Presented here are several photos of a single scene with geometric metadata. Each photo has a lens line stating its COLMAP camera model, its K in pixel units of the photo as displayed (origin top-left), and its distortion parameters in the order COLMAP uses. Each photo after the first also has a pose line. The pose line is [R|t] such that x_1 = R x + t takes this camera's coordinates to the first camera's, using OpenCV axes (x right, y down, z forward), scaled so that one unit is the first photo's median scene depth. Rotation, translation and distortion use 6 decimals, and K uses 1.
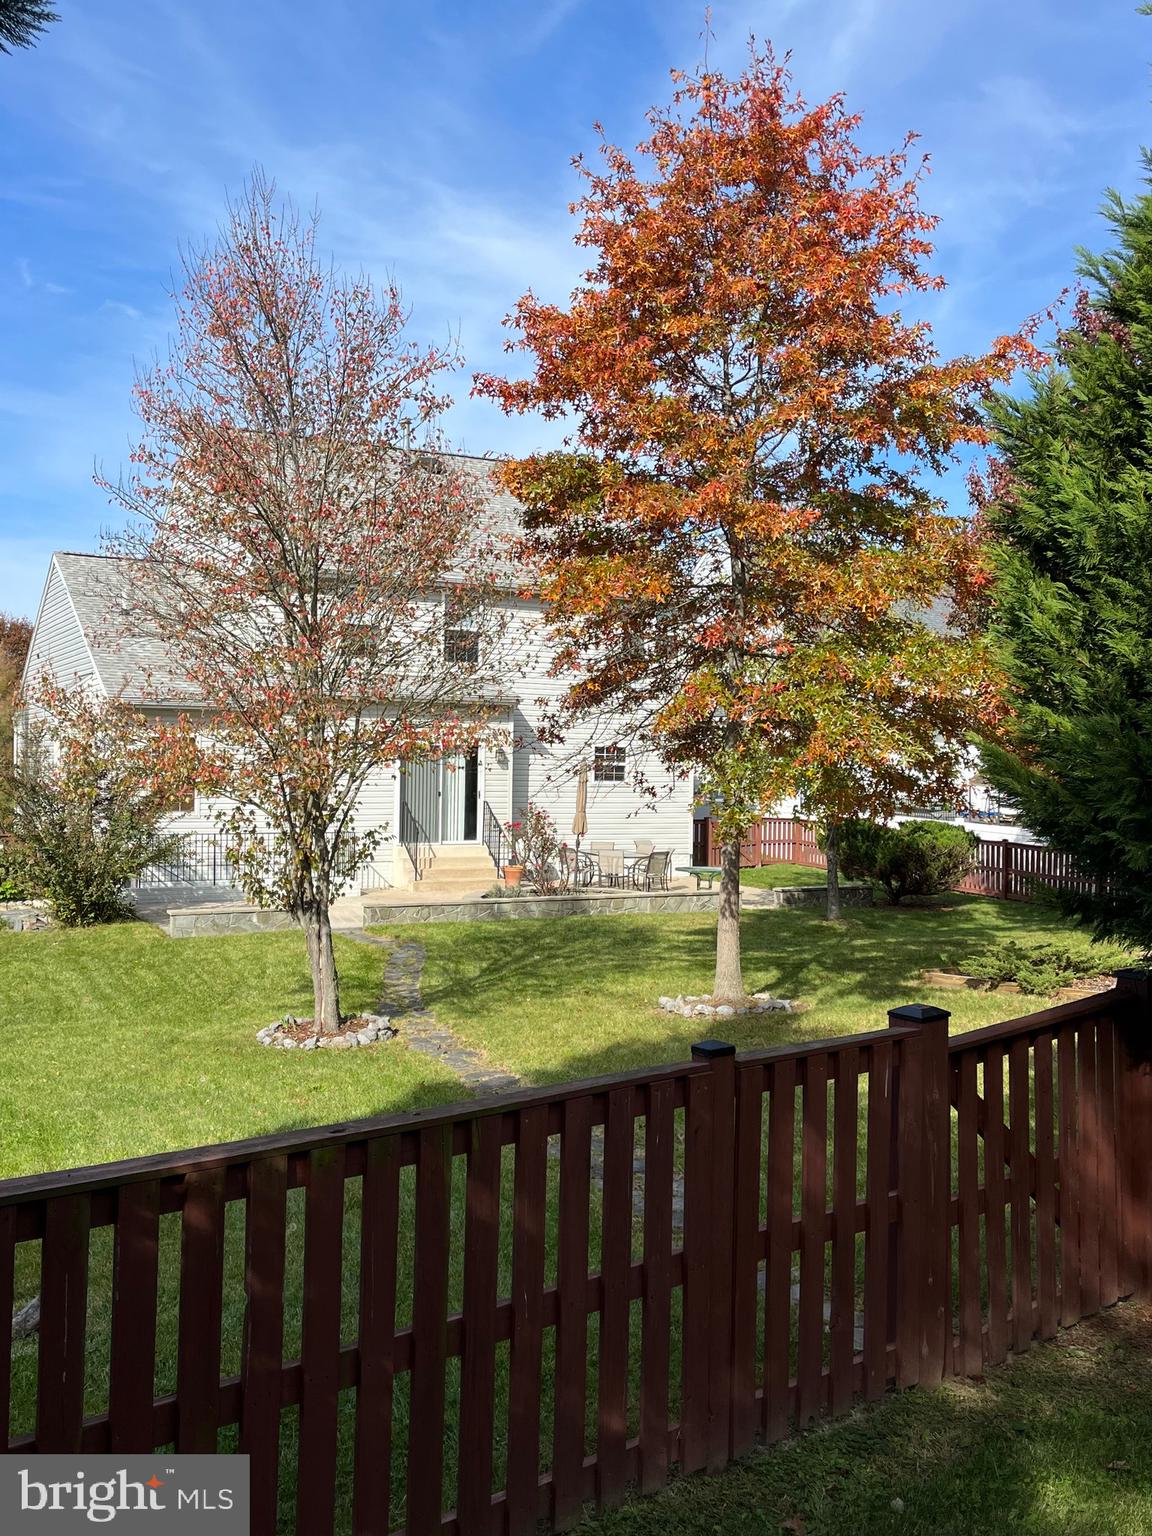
lens RADIAL K [[1465.6, 0, 584.4], [0, 1465.6, 769.2], [0, 0, 1]] dist [0.071331, 0.000000]
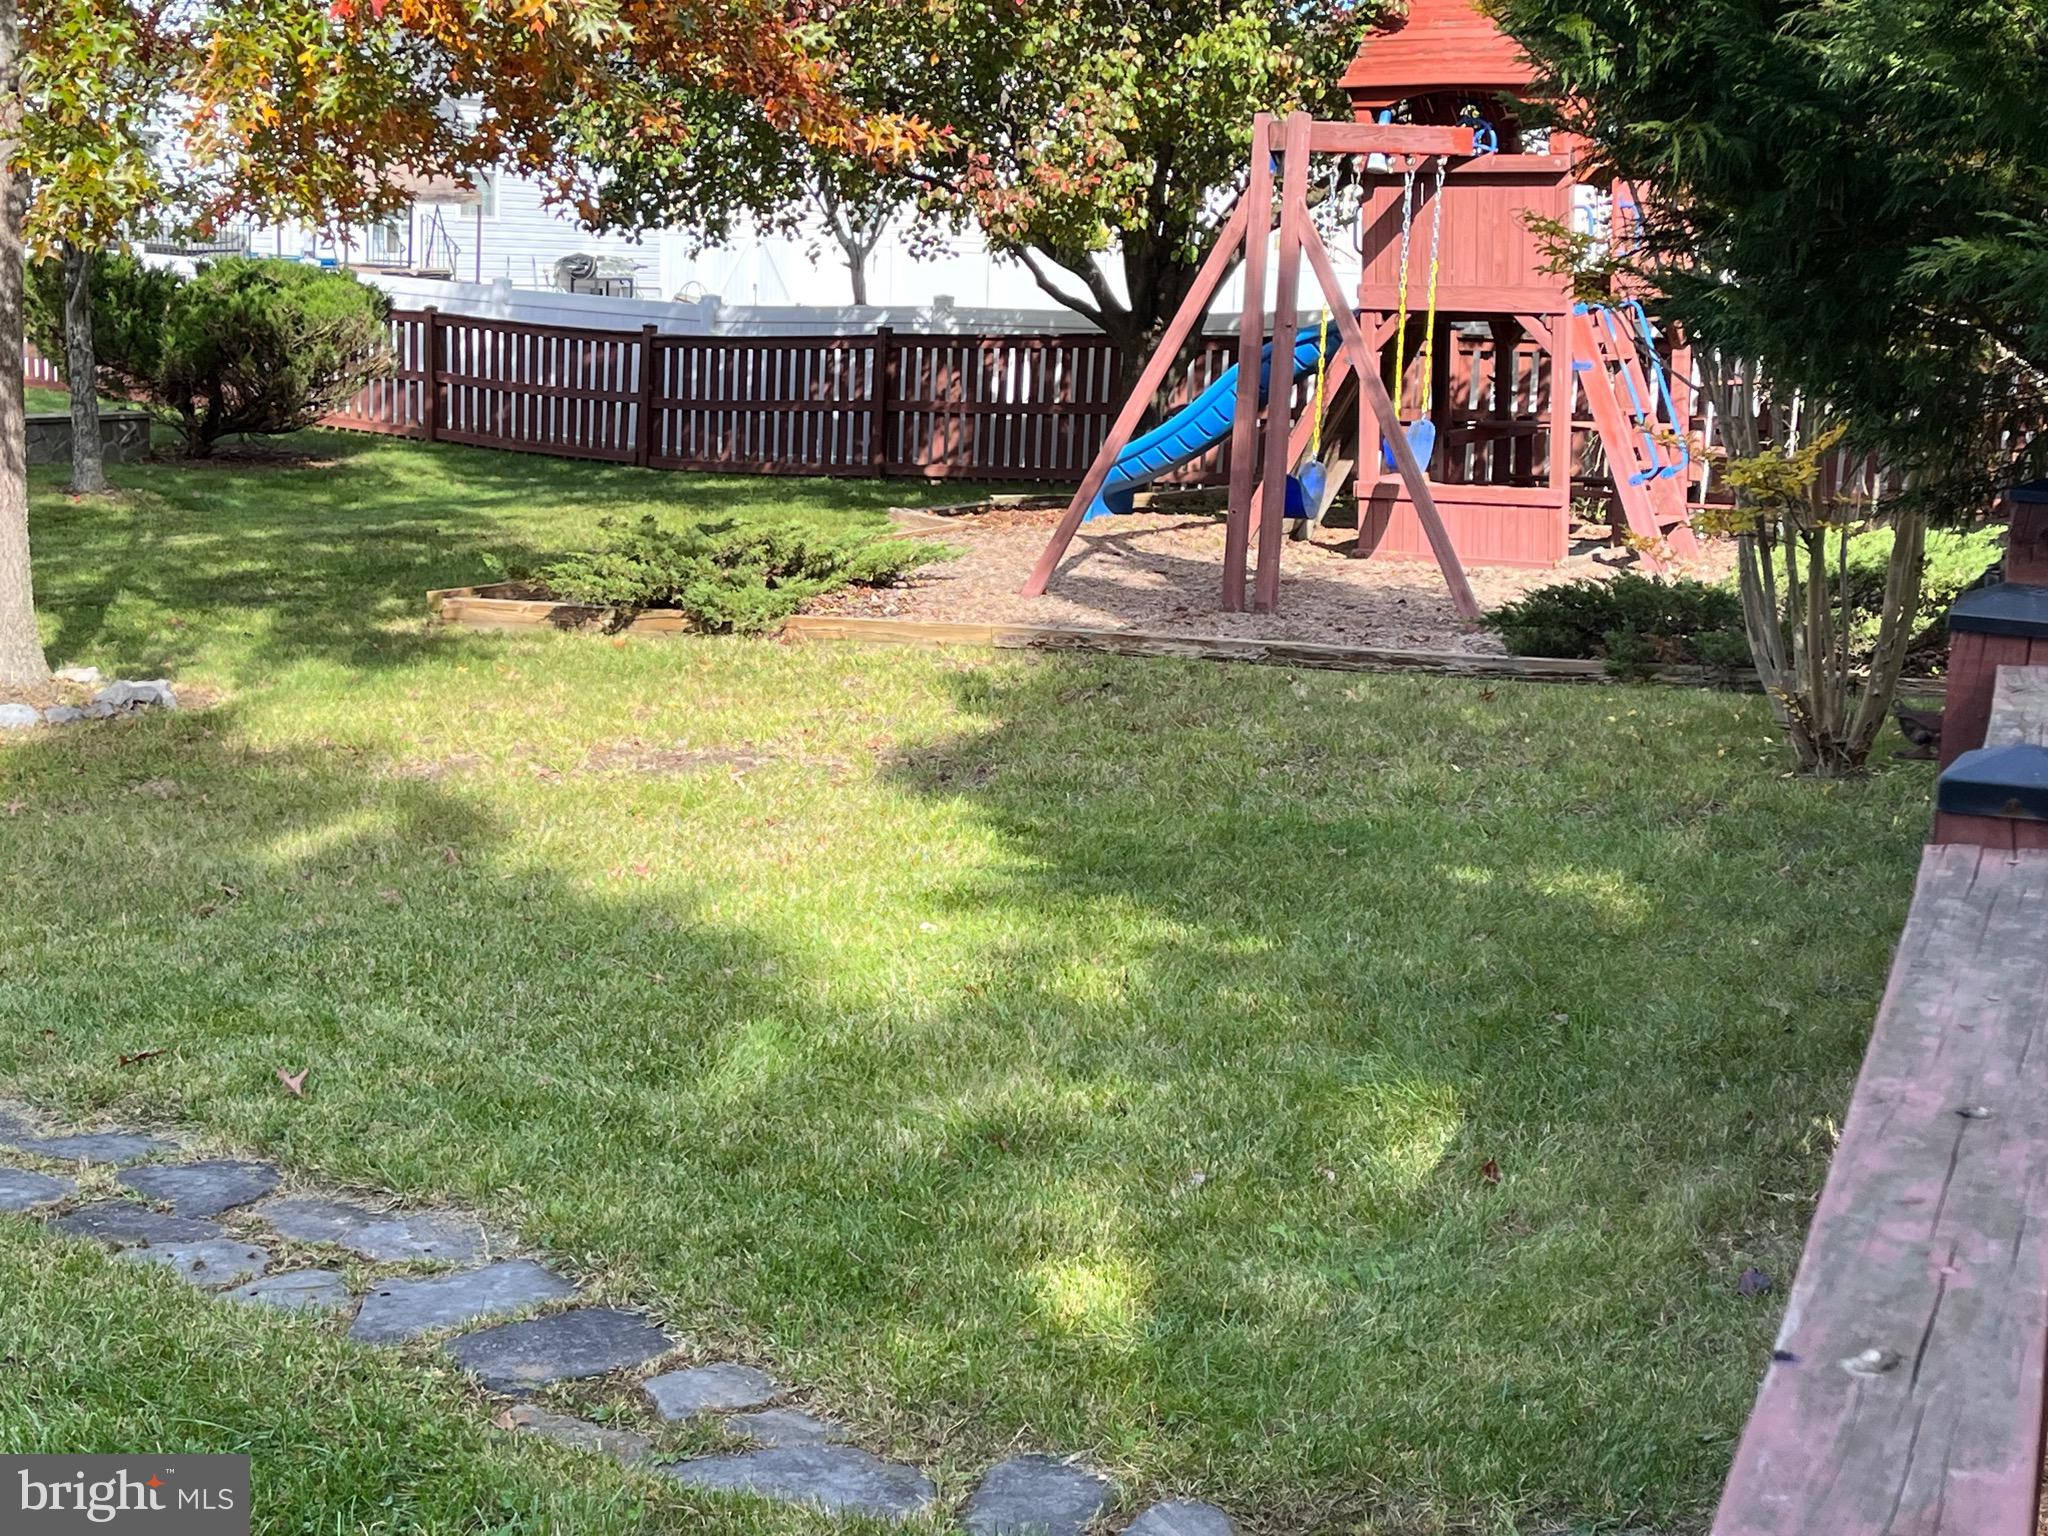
lens RADIAL K [[3088.0, 0, 1036.6], [0, 3088.0, 750.9], [0, 0, 1]] dist [0.066400, 0.000000]
pose [[0.860717, -0.066489, 0.504724, -0.058506], [-0.024320, 0.984932, 0.171222, 0.022365], [-0.508503, -0.159649, 0.846131, 0.141731]]
